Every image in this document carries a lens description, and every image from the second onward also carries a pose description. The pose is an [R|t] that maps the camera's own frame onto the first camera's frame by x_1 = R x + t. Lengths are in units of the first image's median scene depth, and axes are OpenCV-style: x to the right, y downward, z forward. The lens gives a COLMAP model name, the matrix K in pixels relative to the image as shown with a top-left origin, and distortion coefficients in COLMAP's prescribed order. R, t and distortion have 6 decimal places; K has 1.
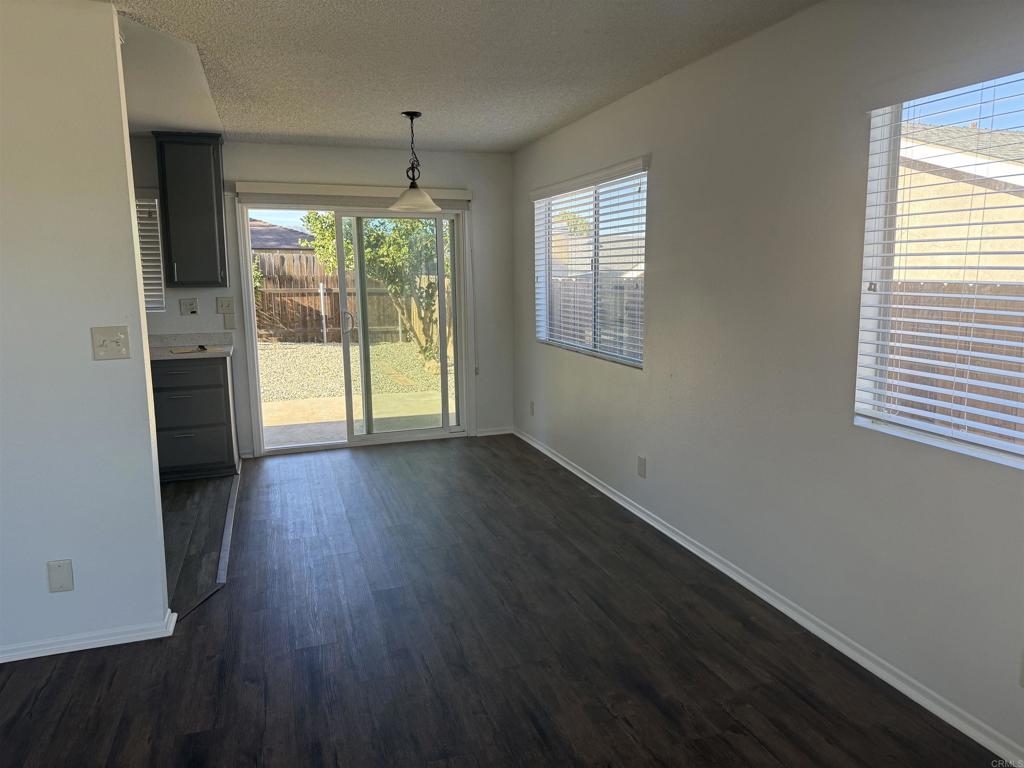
lens RADIAL K [[712.0, 0, 515.0], [0, 712.0, 382.2], [0, 0, 1]] dist [0.042690, -0.030099]
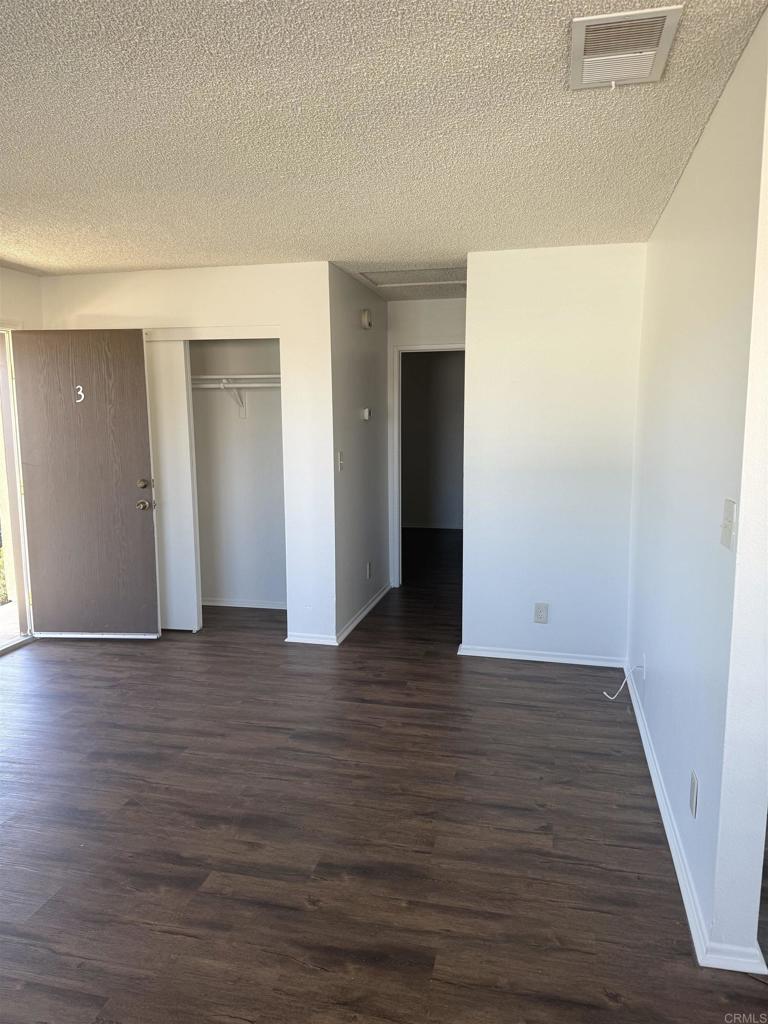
lens RADIAL K [[712.0, 0, 384.7], [0, 712.0, 517.4], [0, 0, 1]] dist [0.042690, -0.030099]
pose [[-0.521502, 0.142831, -0.841210, 0.227220], [-0.116023, 0.964862, 0.235754, -0.217364], [0.845325, 0.220546, -0.486606, 1.222312]]
